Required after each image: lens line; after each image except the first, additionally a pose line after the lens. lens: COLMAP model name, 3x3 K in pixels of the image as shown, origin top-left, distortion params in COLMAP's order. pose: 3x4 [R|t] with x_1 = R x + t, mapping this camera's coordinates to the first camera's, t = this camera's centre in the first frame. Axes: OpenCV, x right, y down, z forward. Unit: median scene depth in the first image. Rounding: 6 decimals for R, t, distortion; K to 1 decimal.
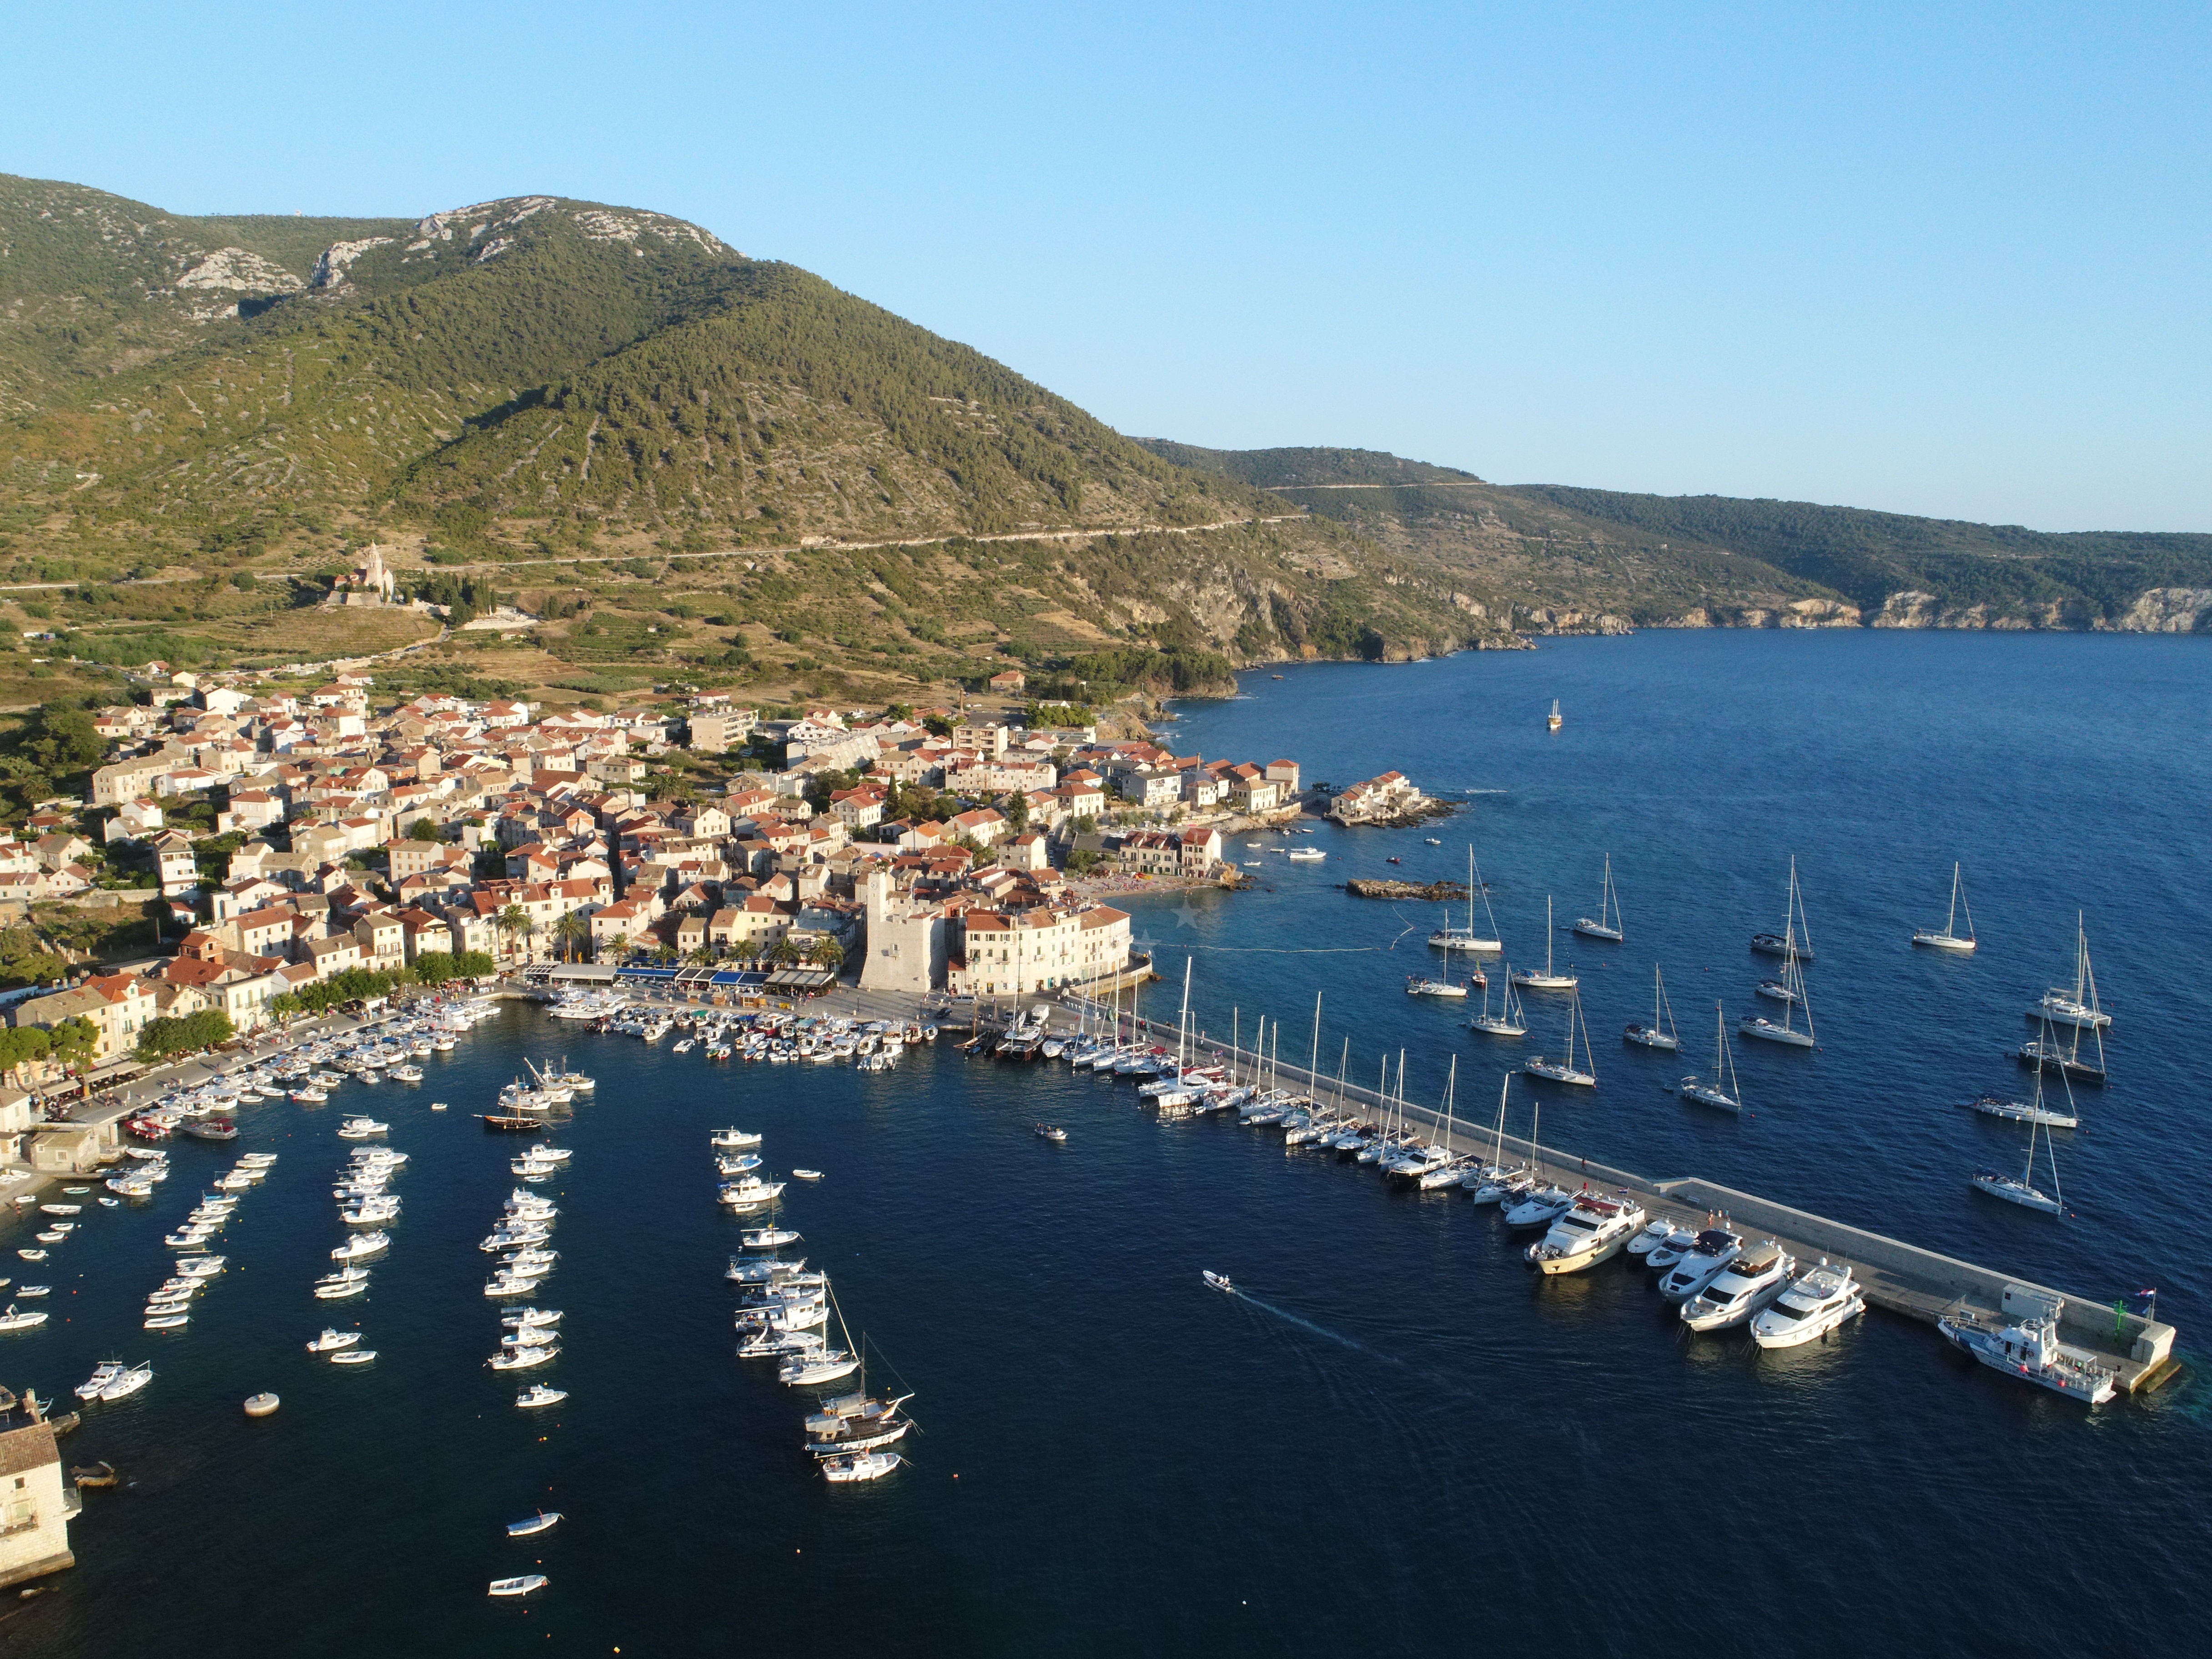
lens RADIAL K [[1677.5, 0, 1106.0], [0, 1677.5, 829.5], [0, 0, 1]] dist [0.001821, -0.004954]
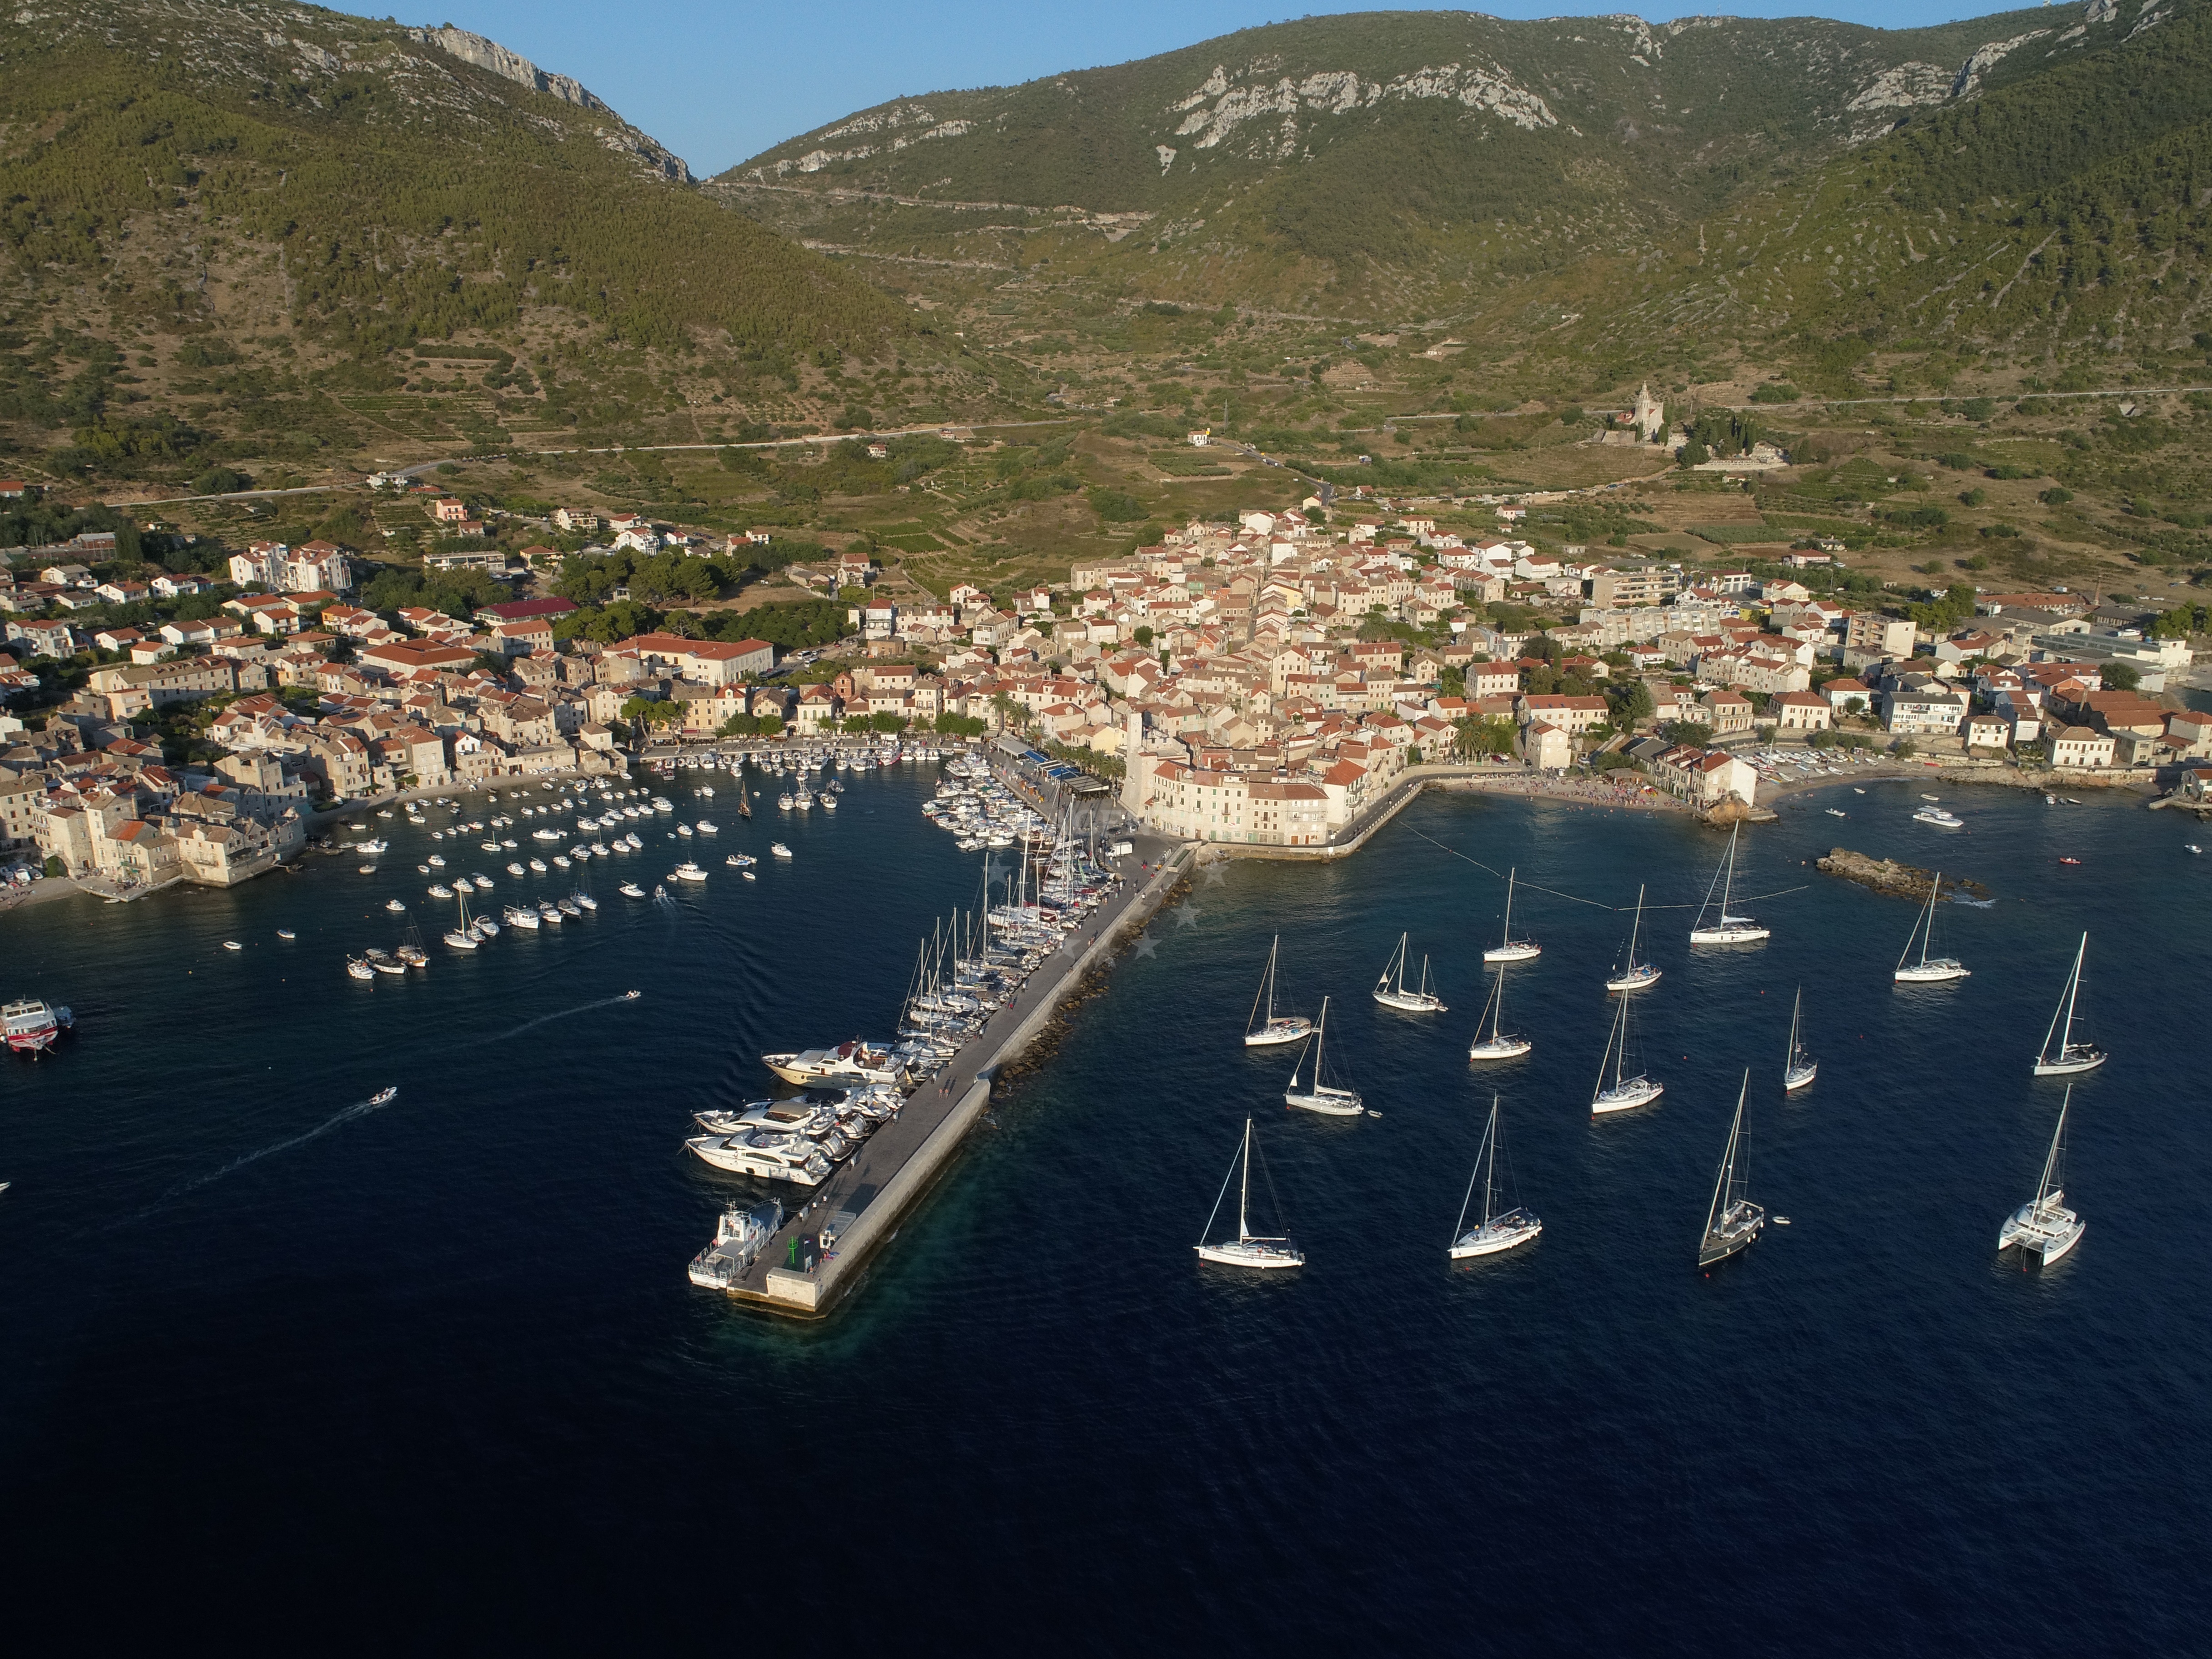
lens RADIAL K [[1685.4, 0, 1106.0], [0, 1685.4, 829.5], [0, 0, 1]] dist [0.000586, 0.008716]
pose [[0.523158, 0.228622, -0.820998, 0.248672], [-0.137210, 0.973374, 0.183620, -0.032077], [0.841118, 0.016587, 0.540598, 0.093238]]
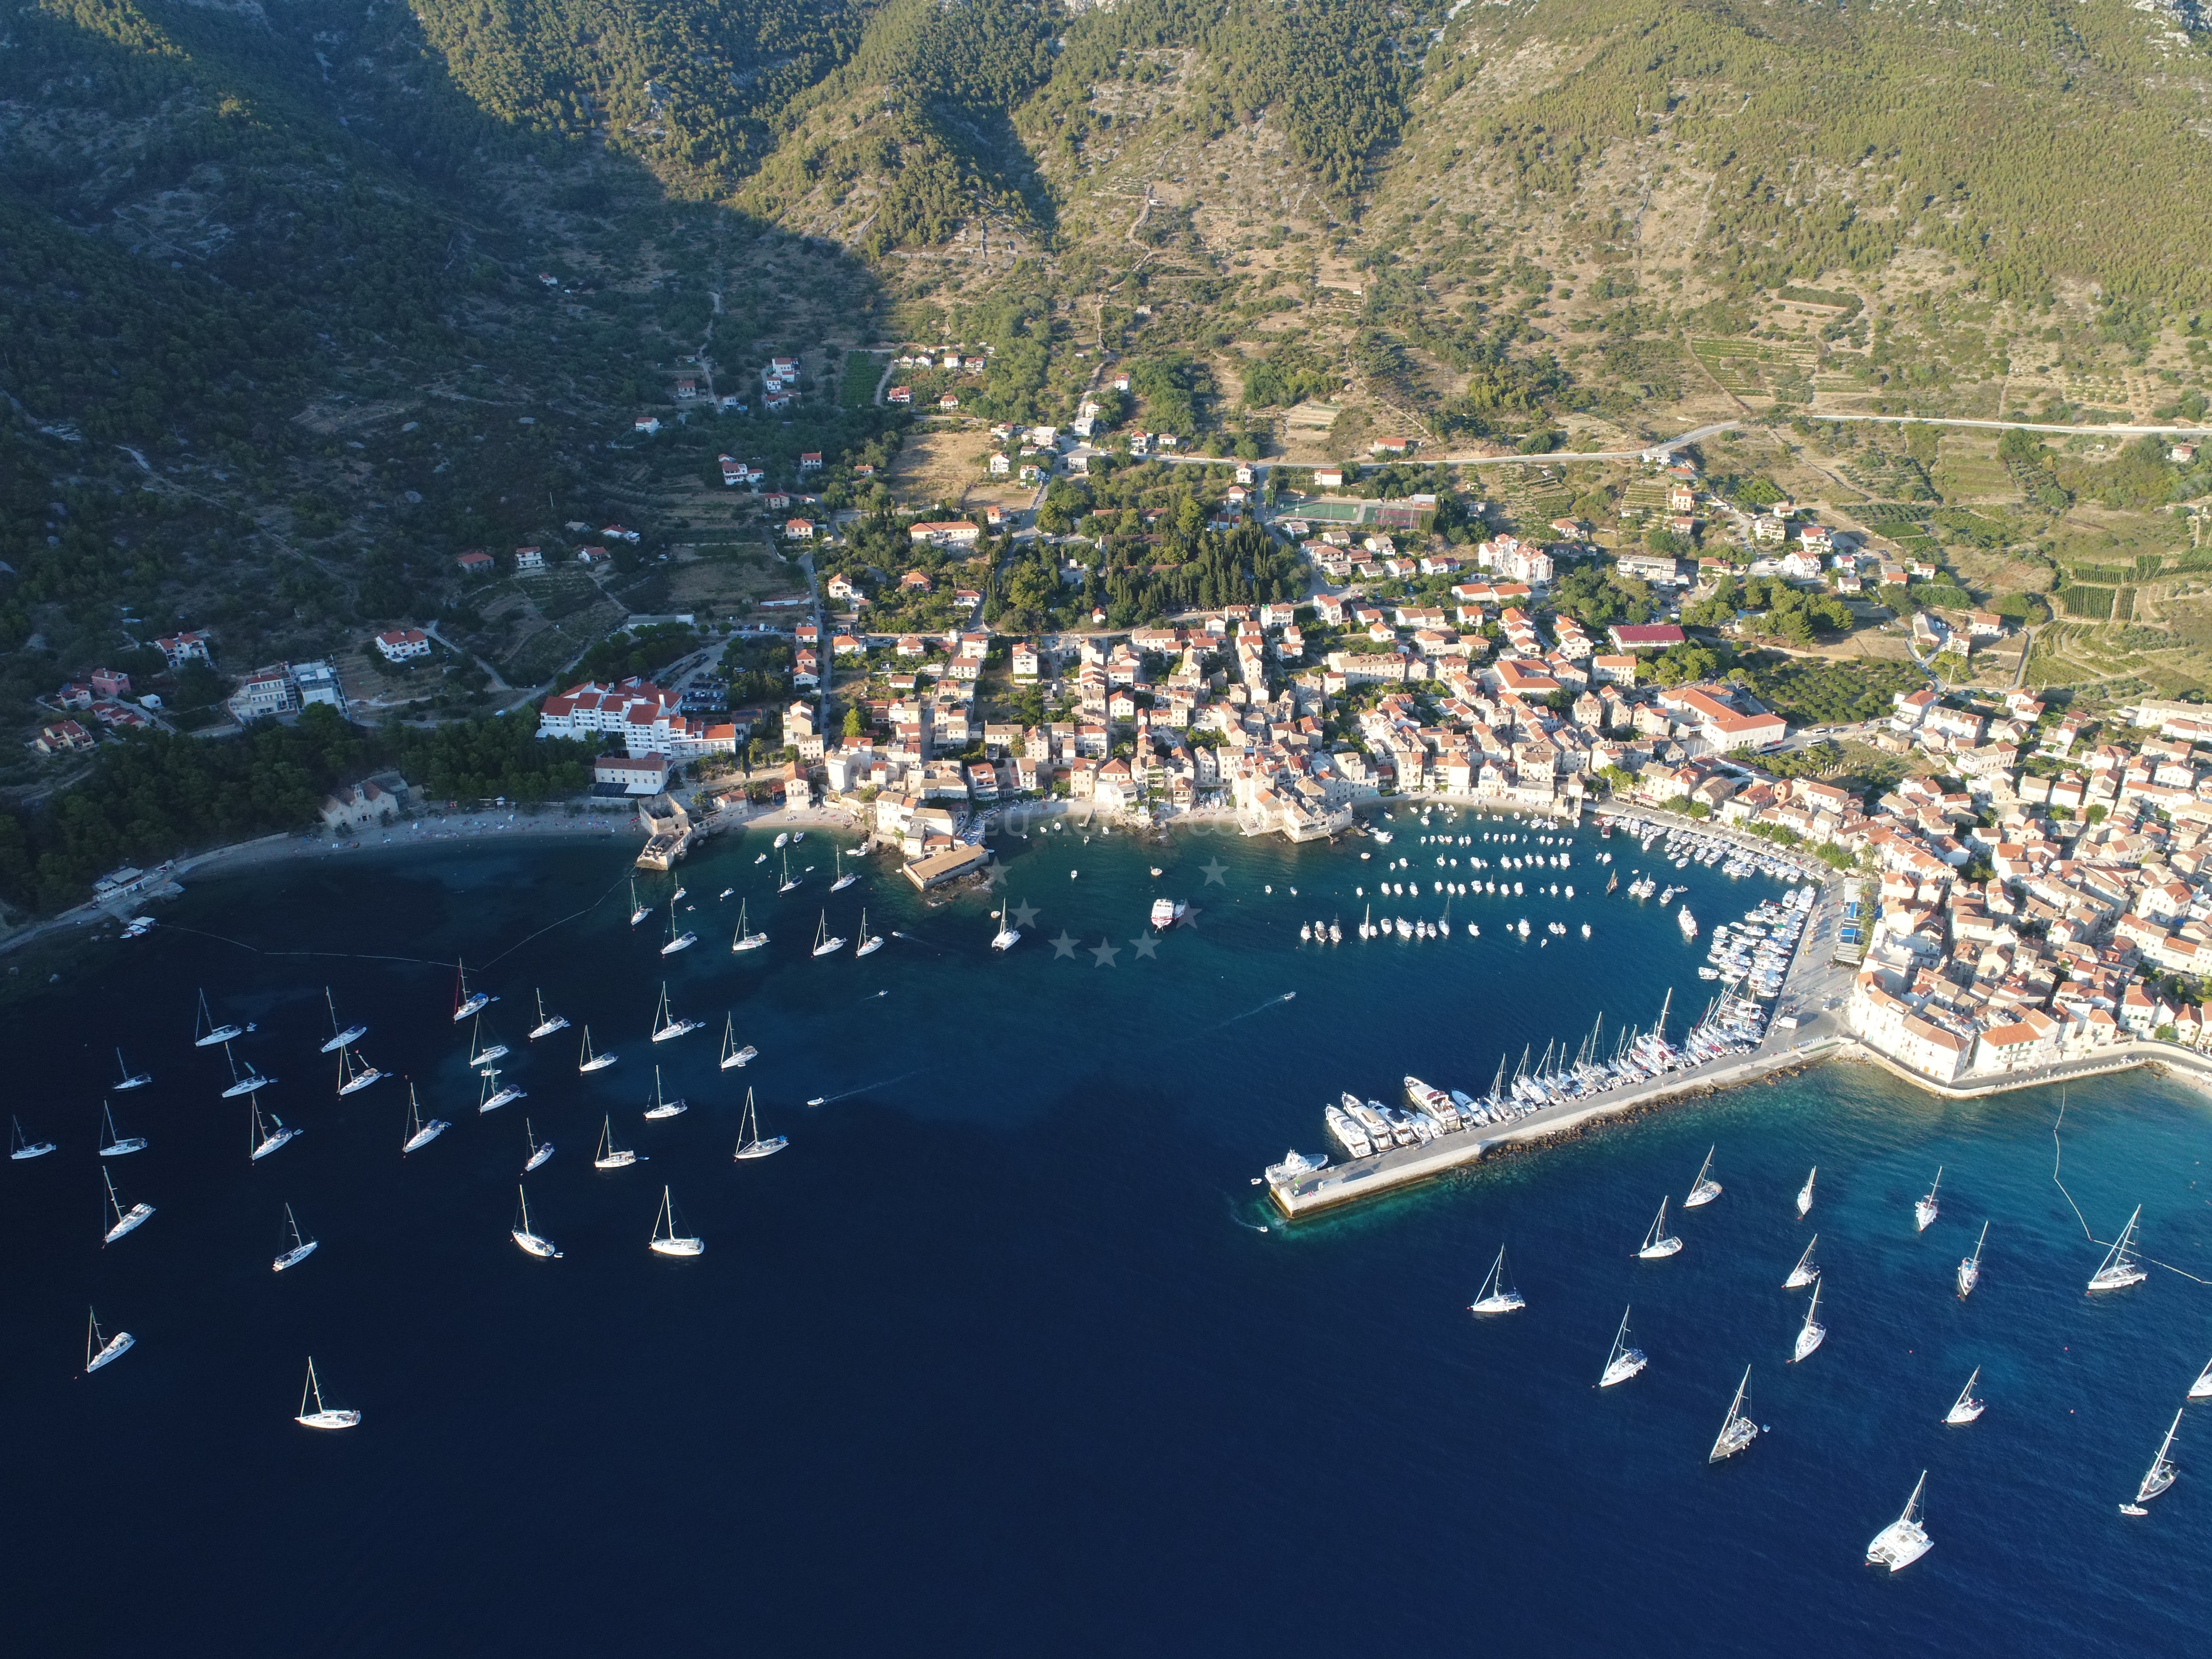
lens RADIAL K [[1685.4, 0, 1106.0], [0, 1685.4, 829.5], [0, 0, 1]] dist [0.000586, 0.008716]
pose [[-0.300887, 0.404081, -0.863820, 0.396560], [-0.159474, 0.871721, 0.463325, -0.182779], [0.940231, 0.277166, -0.197849, 0.169564]]
